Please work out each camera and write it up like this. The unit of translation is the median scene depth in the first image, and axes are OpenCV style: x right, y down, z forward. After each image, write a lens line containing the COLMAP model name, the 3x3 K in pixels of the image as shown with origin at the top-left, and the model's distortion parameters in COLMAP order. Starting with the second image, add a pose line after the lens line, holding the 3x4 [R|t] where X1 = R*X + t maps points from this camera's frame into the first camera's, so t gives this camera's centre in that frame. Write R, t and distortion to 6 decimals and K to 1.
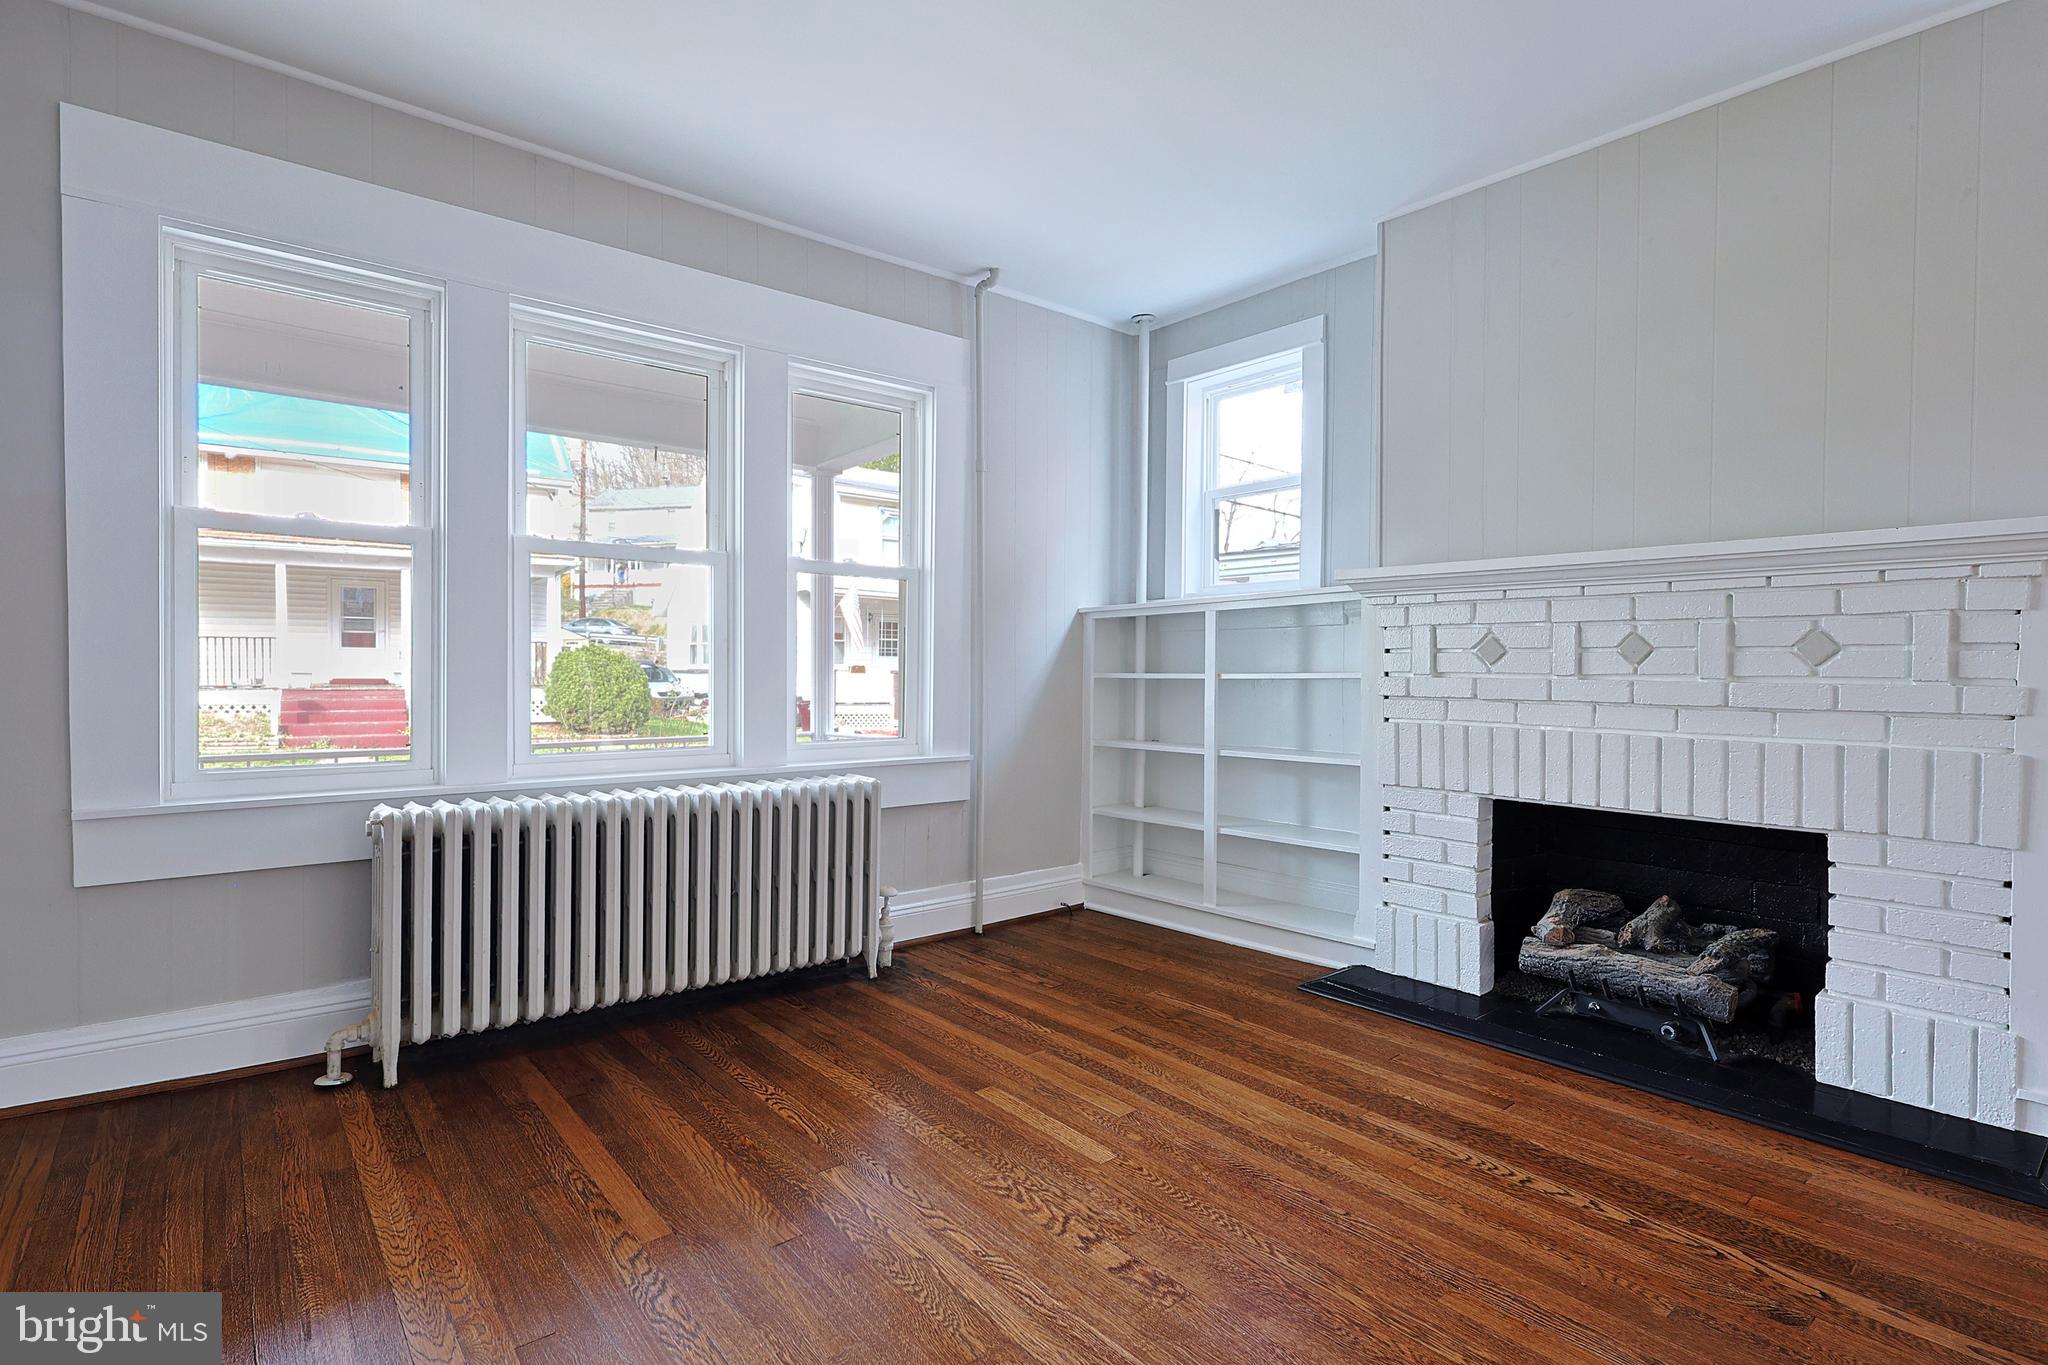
lens RADIAL K [[998.6, 0, 1027.9], [0, 998.6, 684.4], [0, 0, 1]] dist [-0.002356, 0.002476]
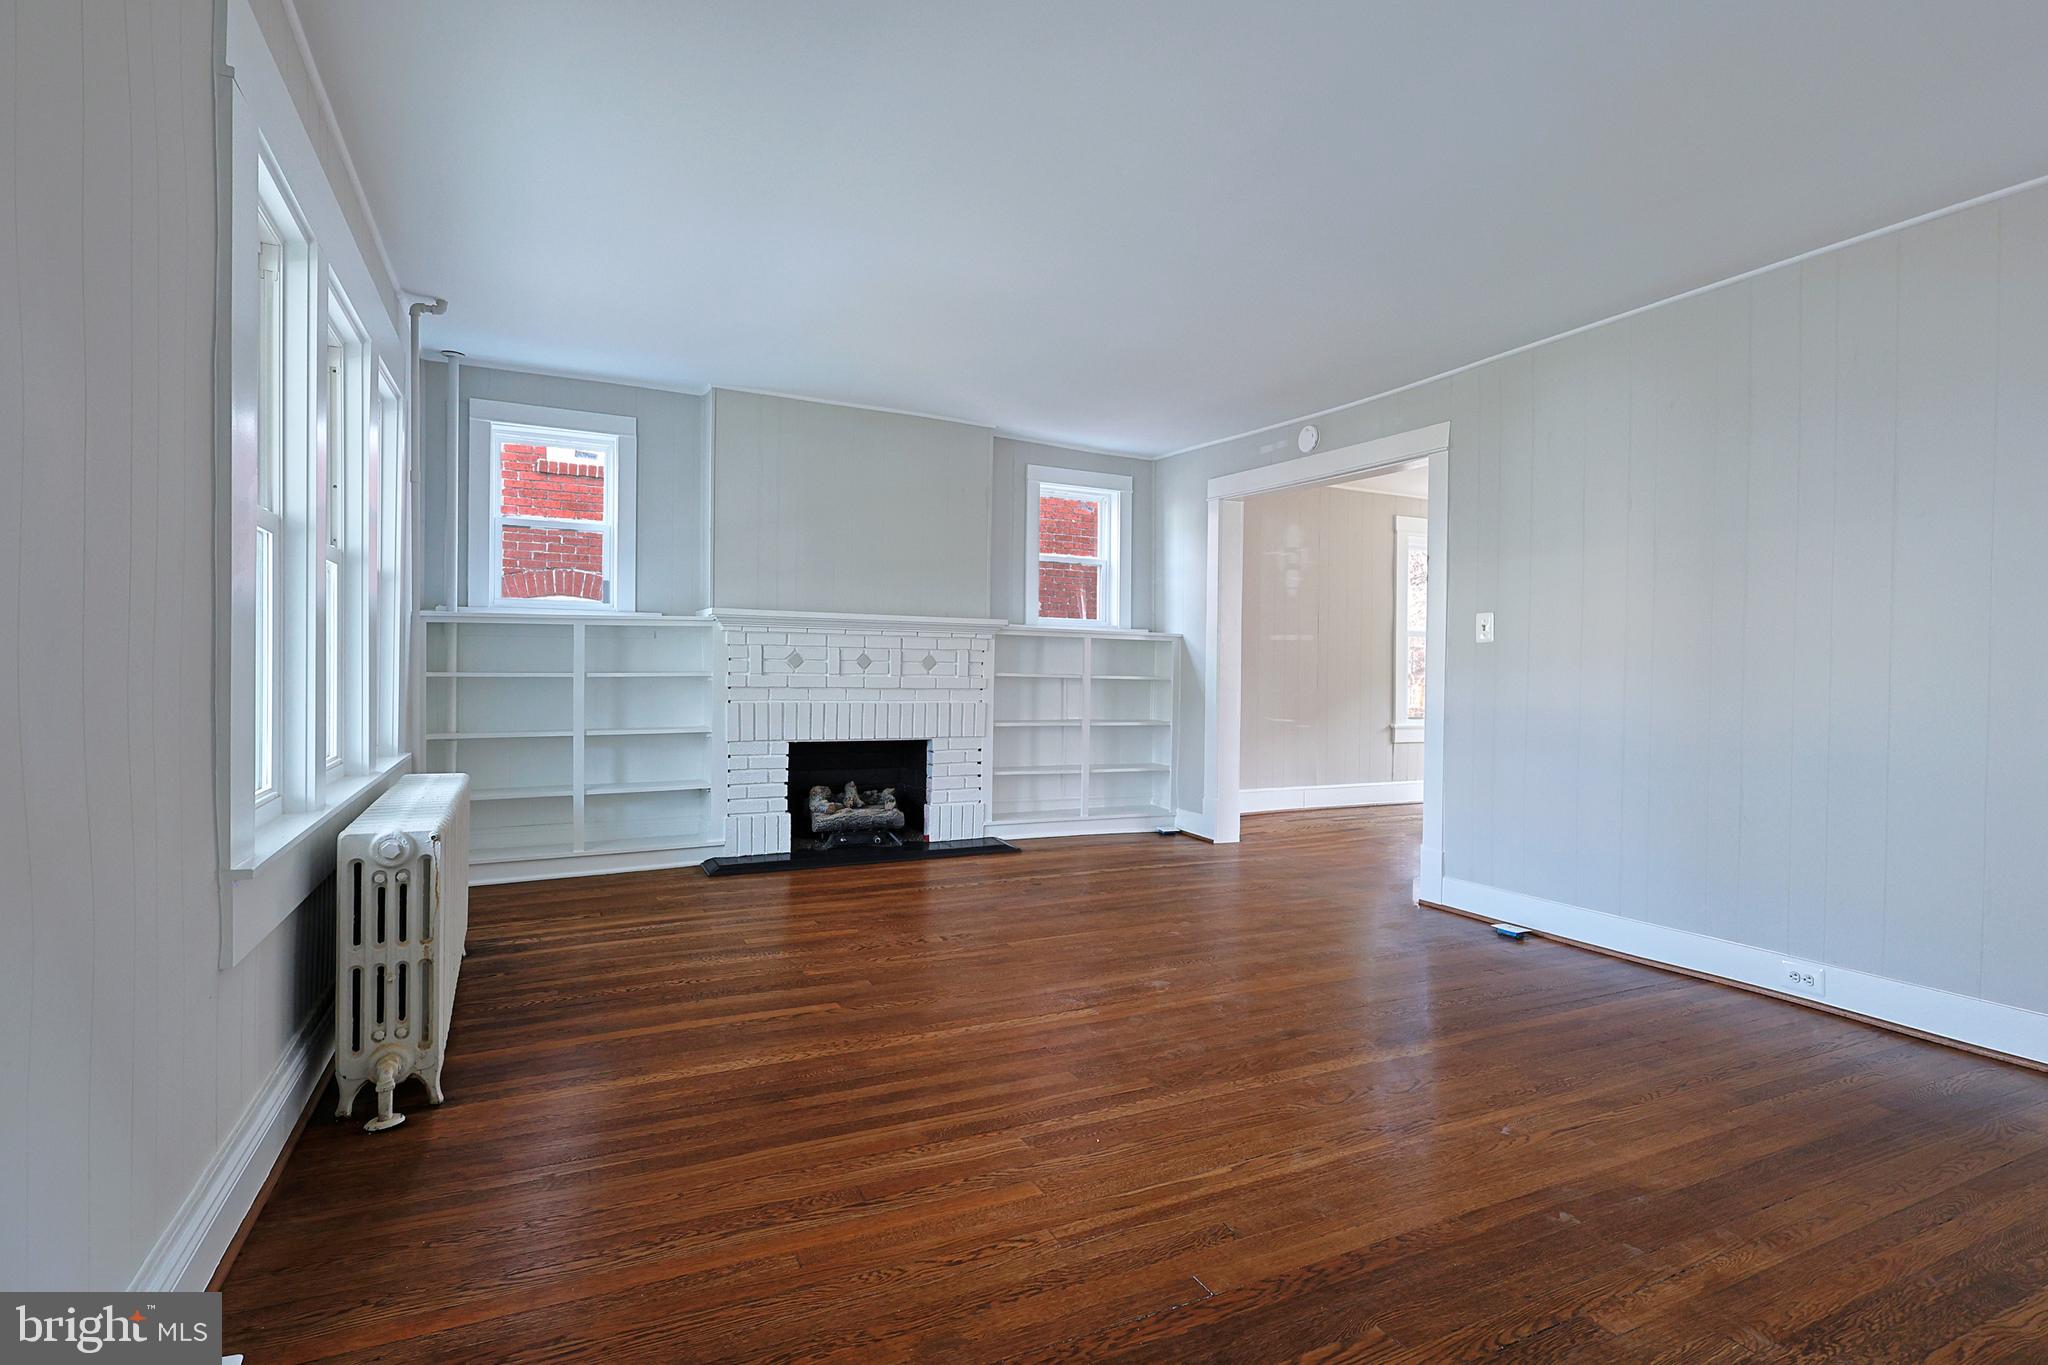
lens RADIAL K [[998.6, 0, 1034.9], [0, 998.6, 674.9], [0, 0, 1]] dist [-0.002356, 0.002476]
pose [[0.225458, -0.009954, 0.974202, -1.259334], [0.003753, 0.999949, 0.009348, -0.023932], [-0.974246, 0.001549, 0.225484, 0.170829]]
